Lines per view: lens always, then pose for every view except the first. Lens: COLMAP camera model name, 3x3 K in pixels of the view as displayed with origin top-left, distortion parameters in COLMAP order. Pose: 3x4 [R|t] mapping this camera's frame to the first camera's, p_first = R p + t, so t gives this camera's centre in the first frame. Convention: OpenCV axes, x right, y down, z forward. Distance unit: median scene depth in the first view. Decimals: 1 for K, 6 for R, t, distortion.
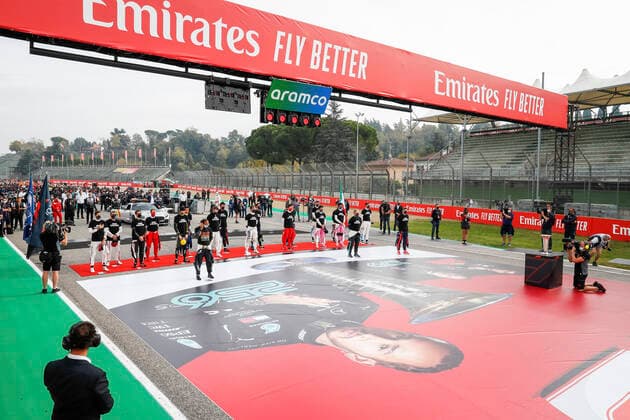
lens RADIAL K [[450.8, 0, 315.0], [0, 450.8, 210.0], [0, 0, 1]] dist [-0.006901, 0.001120]
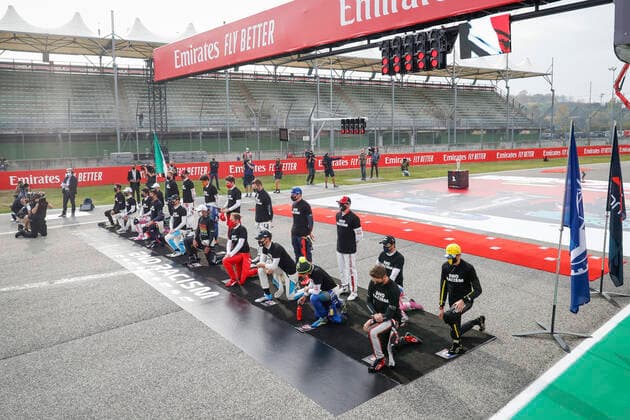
lens RADIAL K [[450.8, 0, 315.0], [0, 450.8, 210.0], [0, 0, 1]] dist [-0.006901, 0.001120]
pose [[0.044753, 0.165221, -0.985241, 0.428292], [-0.057644, 0.985013, 0.162565, -0.020174], [0.997334, 0.049518, 0.053607, 0.344061]]
